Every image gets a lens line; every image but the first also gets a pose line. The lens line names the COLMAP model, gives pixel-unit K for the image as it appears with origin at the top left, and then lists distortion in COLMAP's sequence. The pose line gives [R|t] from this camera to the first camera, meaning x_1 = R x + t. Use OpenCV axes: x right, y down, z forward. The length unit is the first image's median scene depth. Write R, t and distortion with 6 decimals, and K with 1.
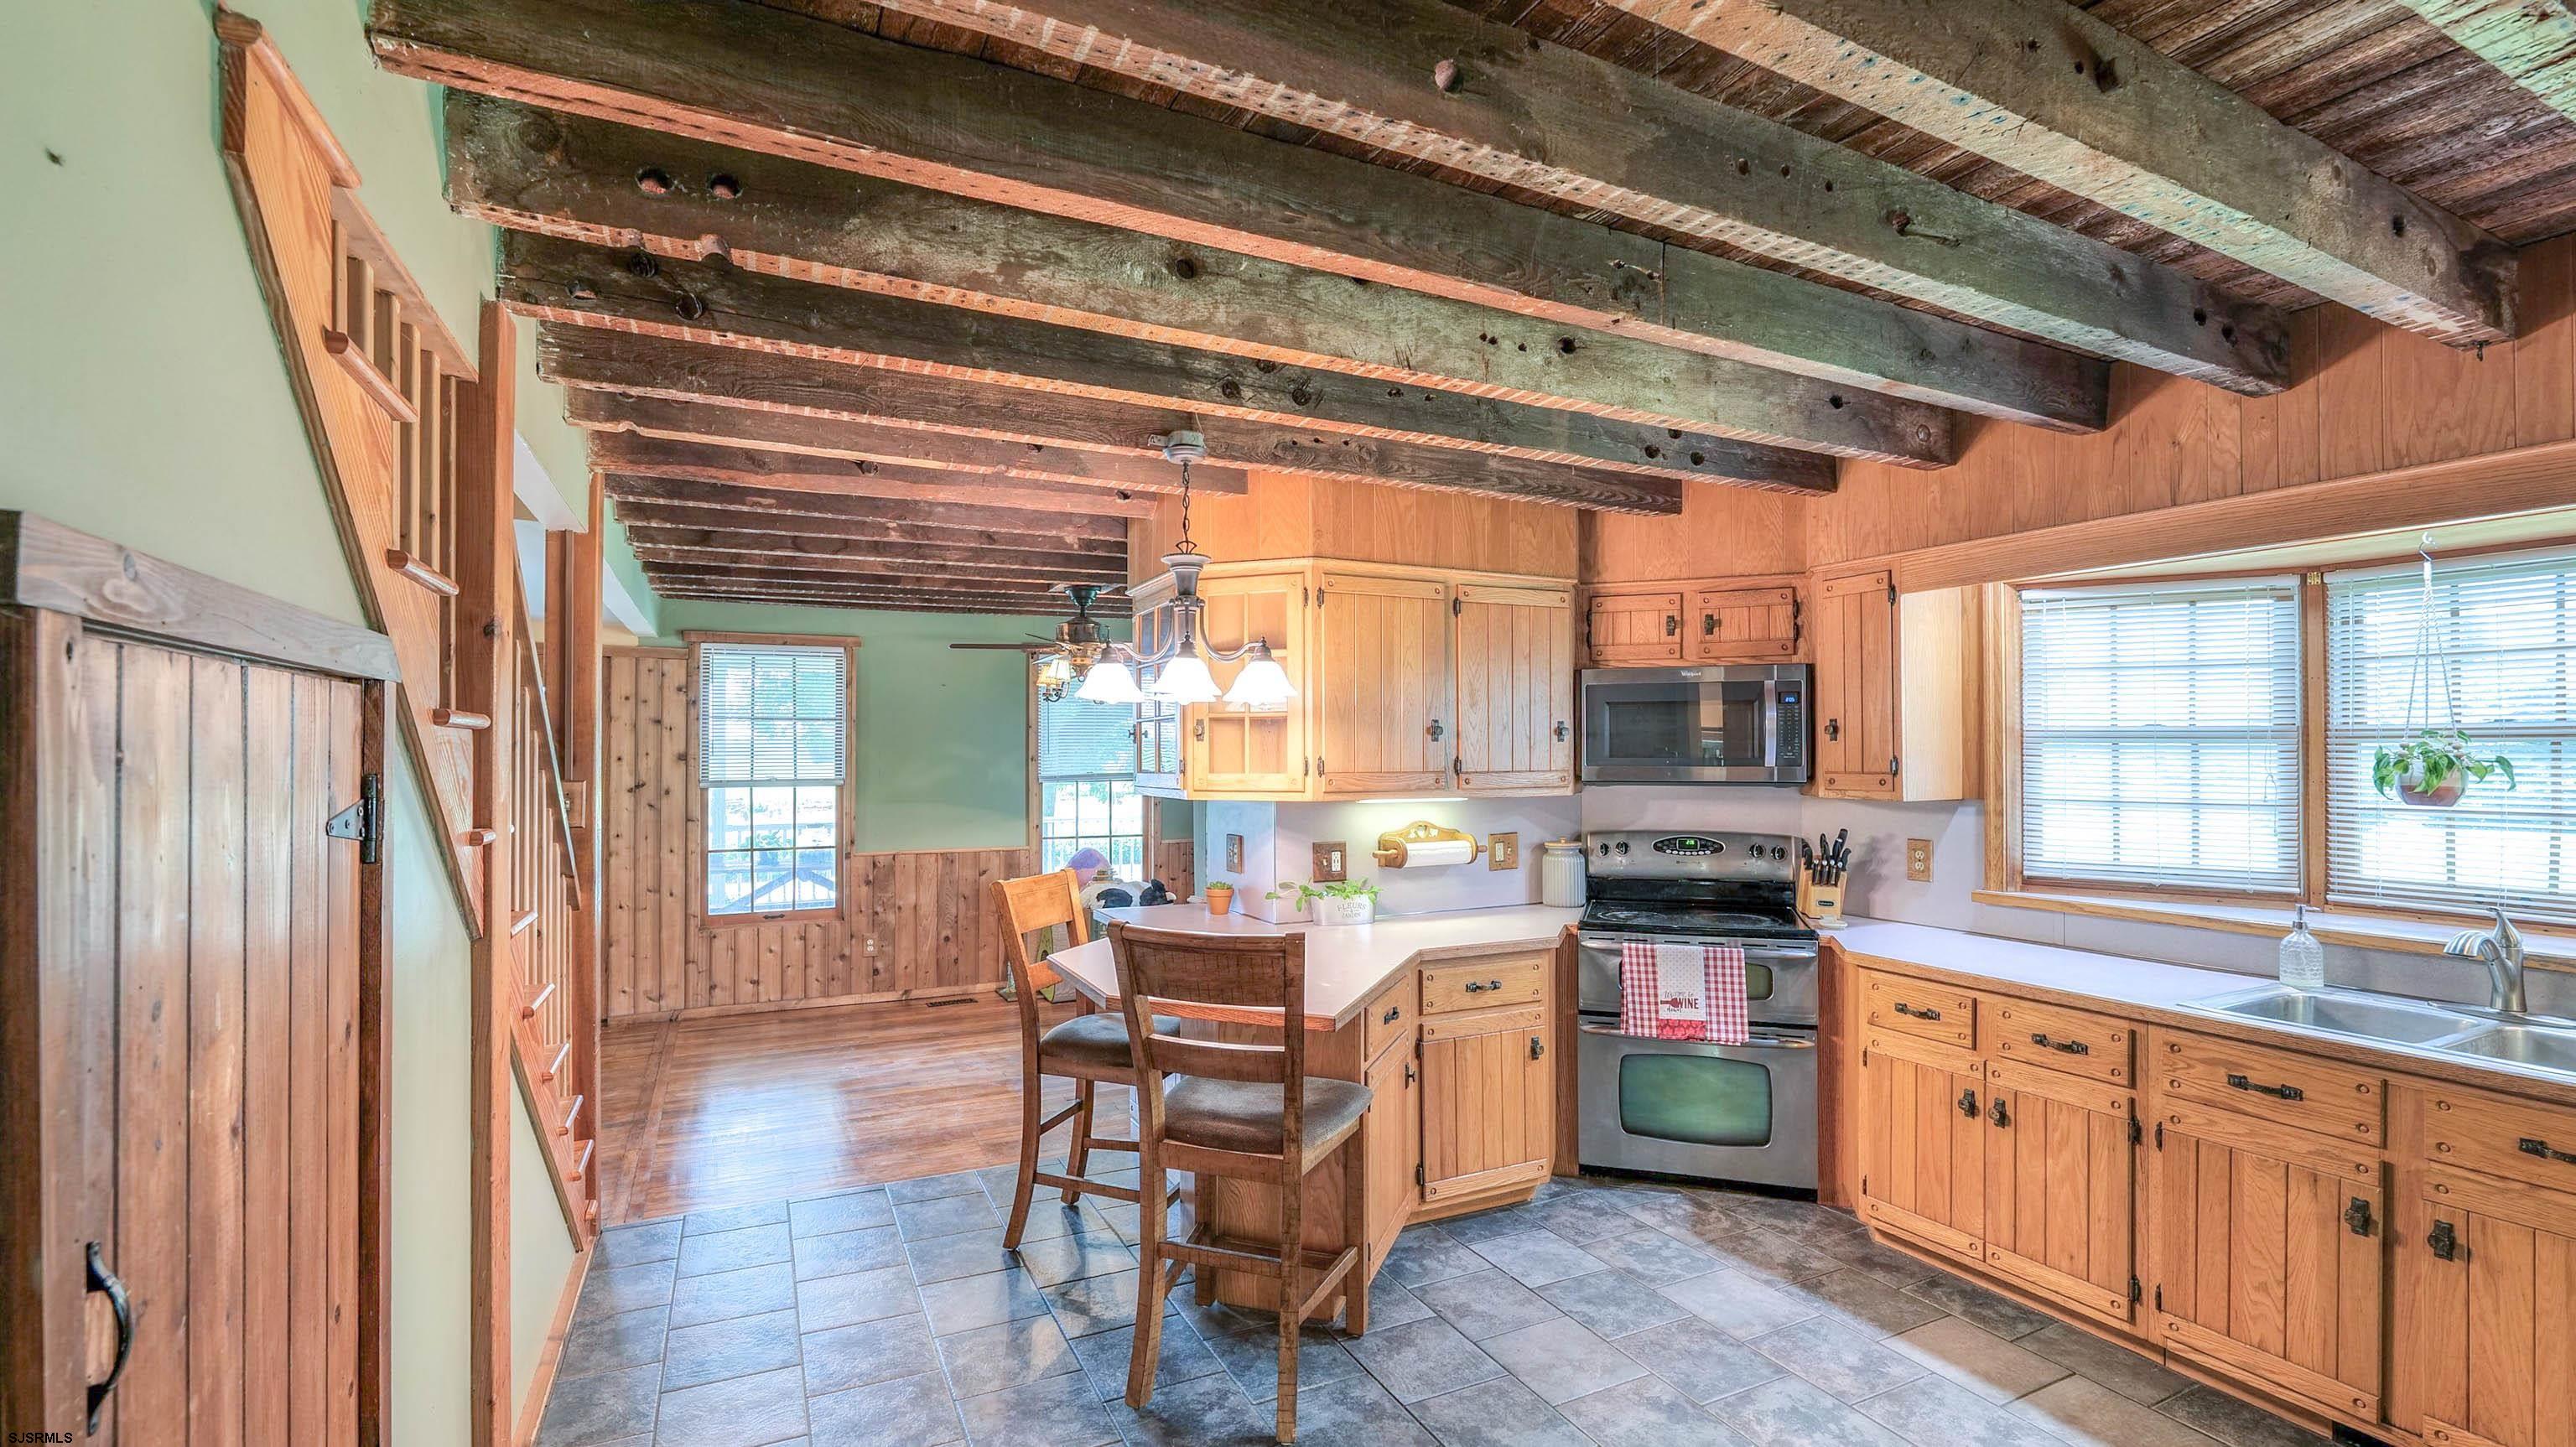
lens RADIAL K [[1053.3, 0, 1245.4], [0, 1053.3, 753.8], [0, 0, 1]] dist [-0.011732, 0.001923]
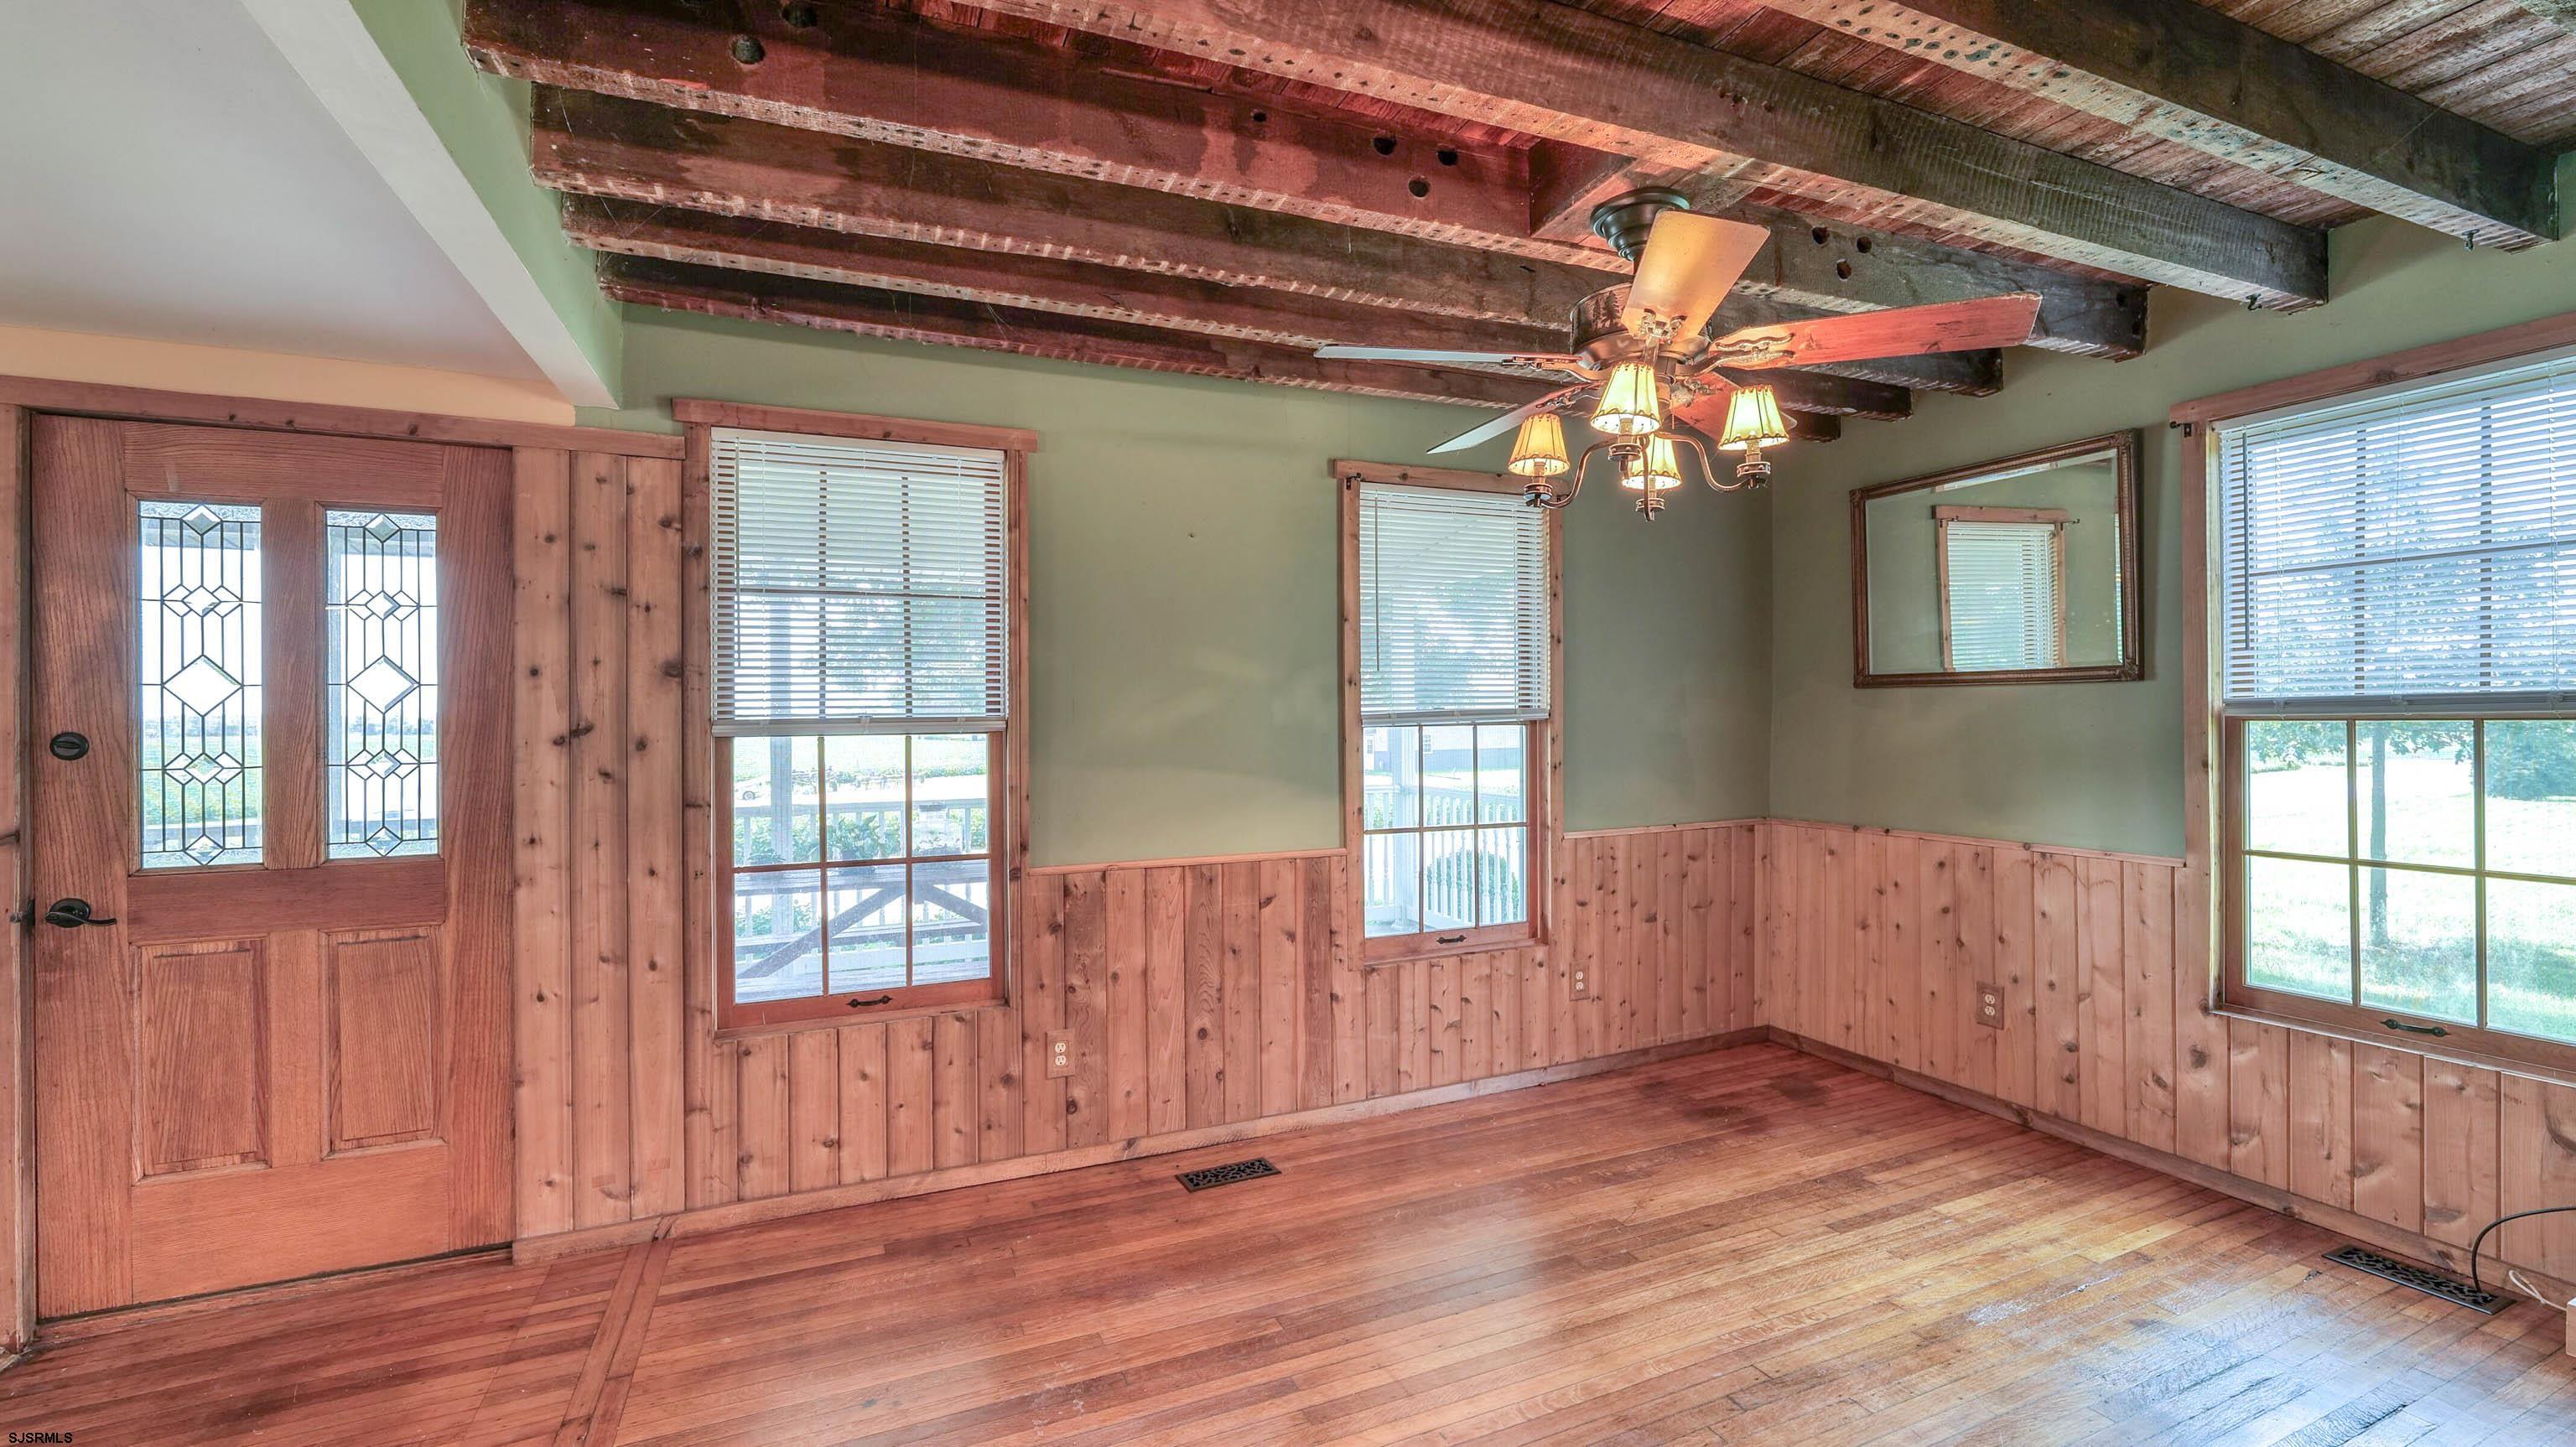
lens RADIAL K [[1053.3, 0, 1267.3], [0, 1053.3, 726.0], [0, 0, 1]] dist [-0.011732, 0.001923]
pose [[0.998697, -0.007992, -0.050393, -0.245541], [0.008288, 0.999950, 0.005675, 0.026832], [0.050345, -0.006085, 0.998713, 0.537915]]
